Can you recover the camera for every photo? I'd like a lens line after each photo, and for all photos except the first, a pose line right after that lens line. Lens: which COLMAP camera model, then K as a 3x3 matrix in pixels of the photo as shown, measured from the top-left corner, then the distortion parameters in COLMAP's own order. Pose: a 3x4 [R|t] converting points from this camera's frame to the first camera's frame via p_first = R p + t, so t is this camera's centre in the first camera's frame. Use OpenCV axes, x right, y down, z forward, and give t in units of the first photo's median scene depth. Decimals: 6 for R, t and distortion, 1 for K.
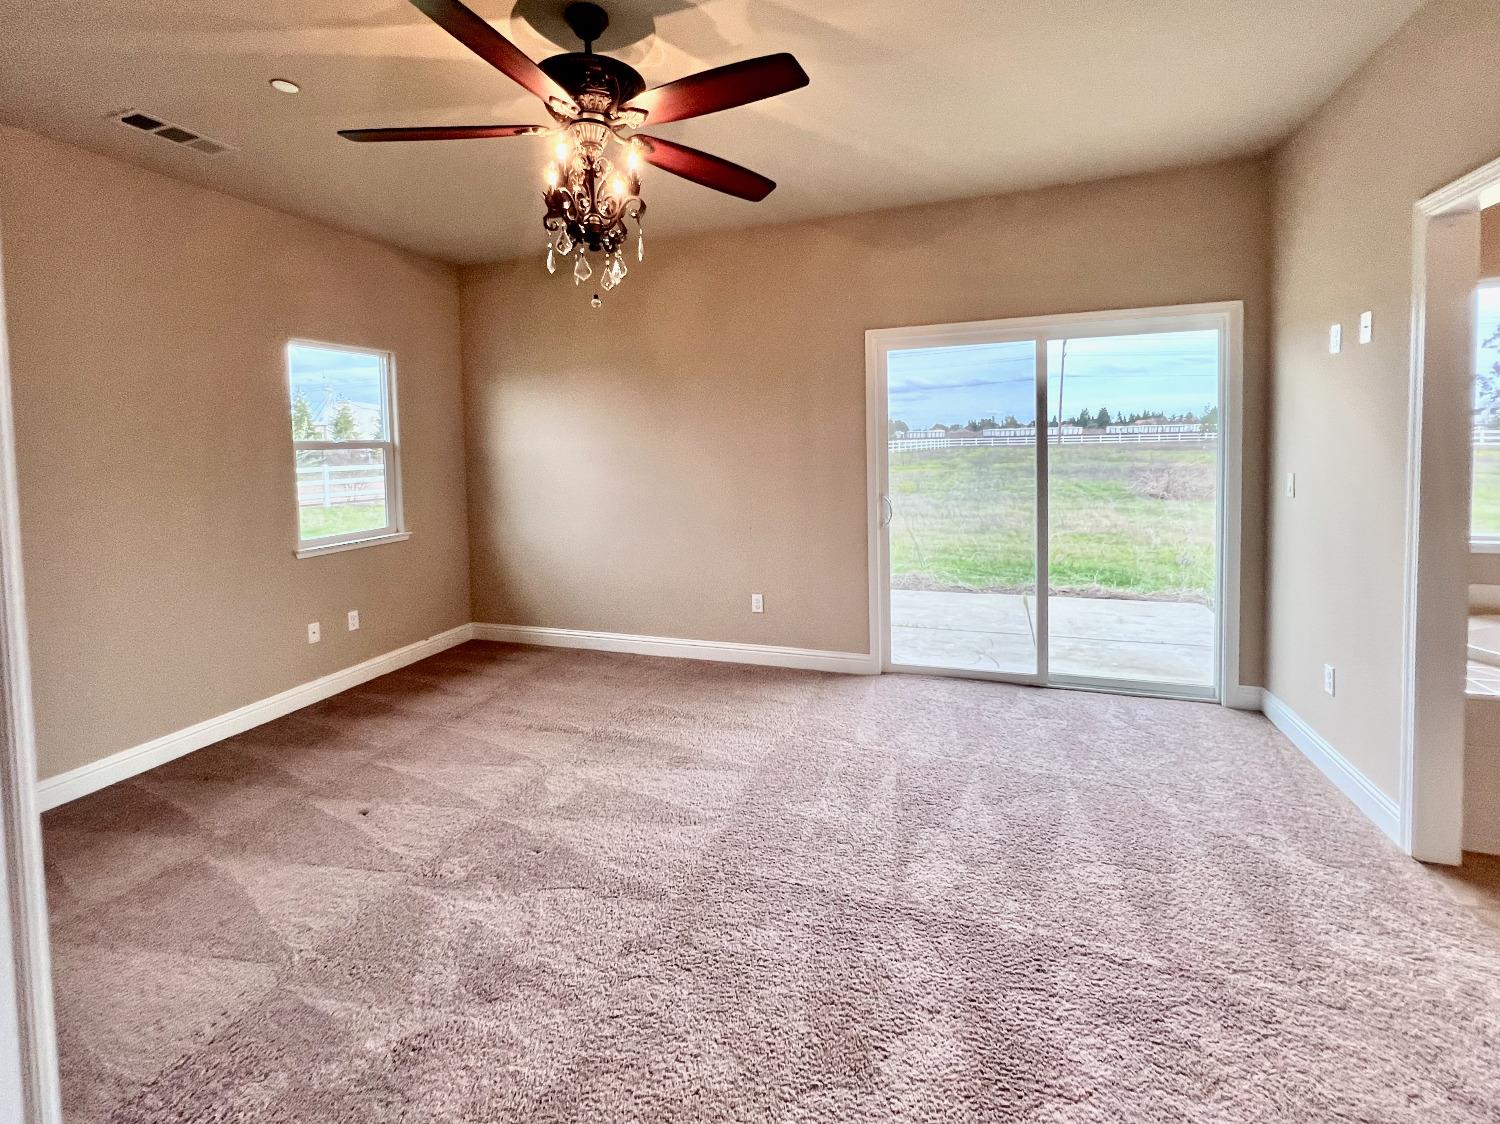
lens RADIAL K [[678.5, 0, 746.1], [0, 678.5, 463.0], [0, 0, 1]] dist [-0.003670, 0.000183]
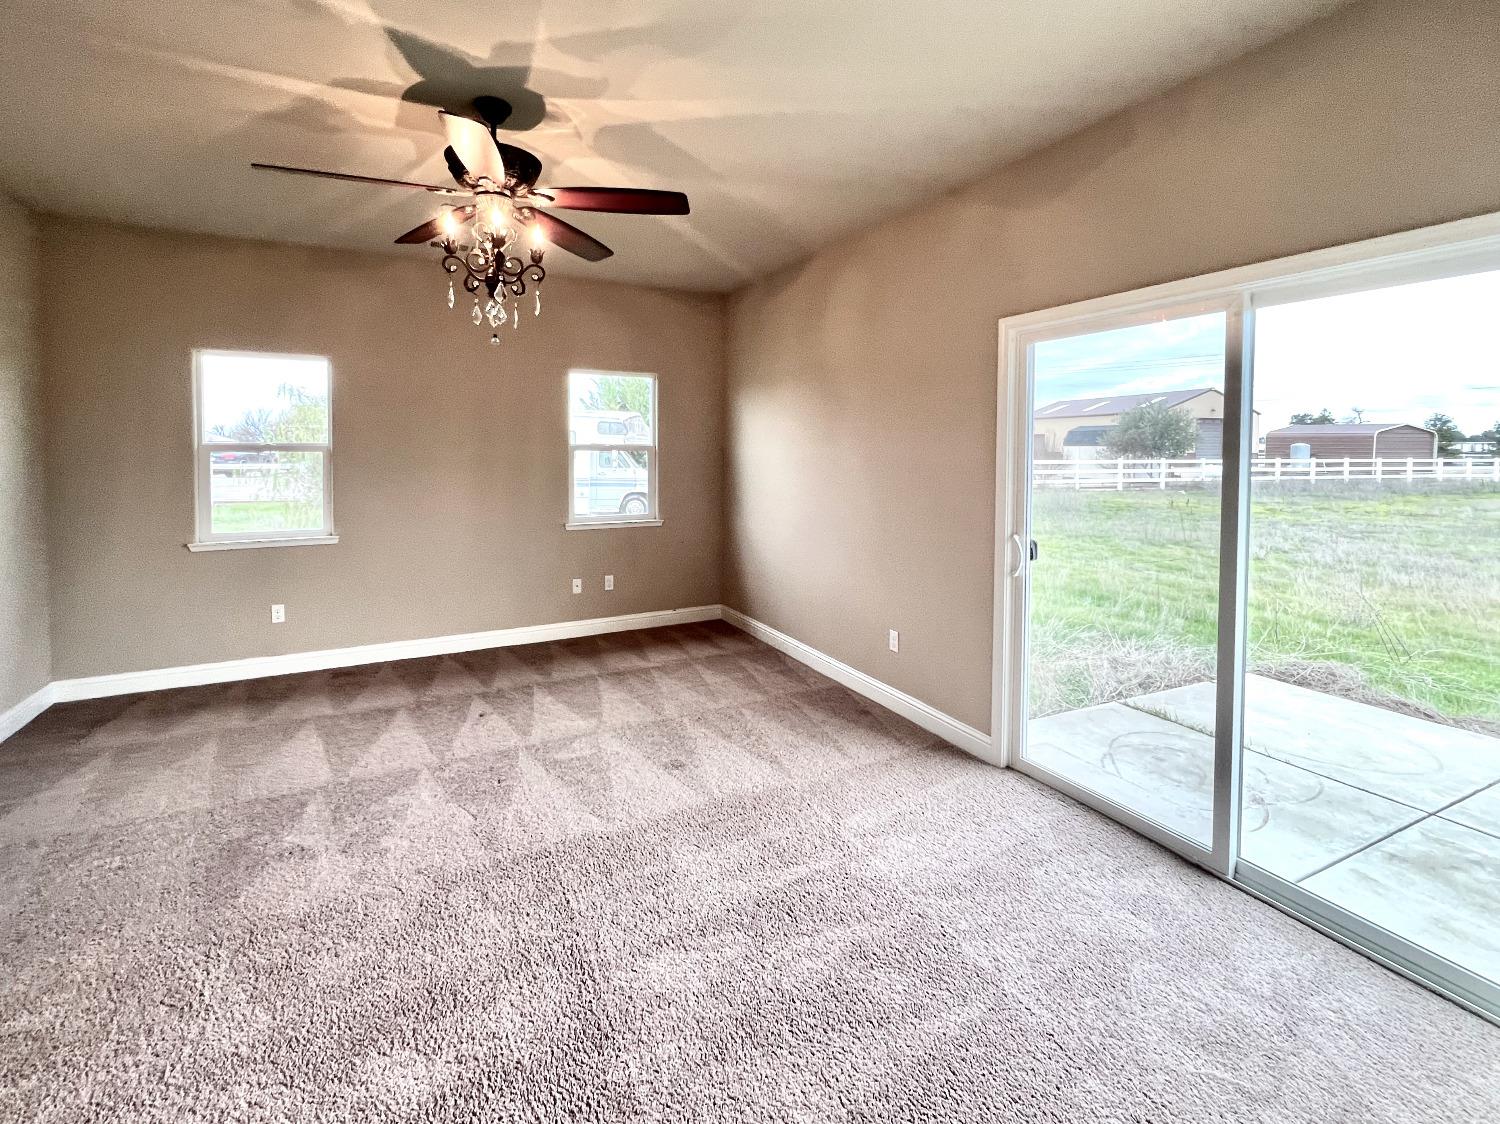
lens RADIAL K [[686.1, 0, 756.1], [0, 686.1, 454.1], [0, 0, 1]] dist [-0.003638, -0.001018]
pose [[0.716481, 0.035675, -0.696693, 0.560805], [-0.044442, 0.998997, 0.005451, -0.035695], [0.696189, 0.027057, 0.717348, 0.260285]]
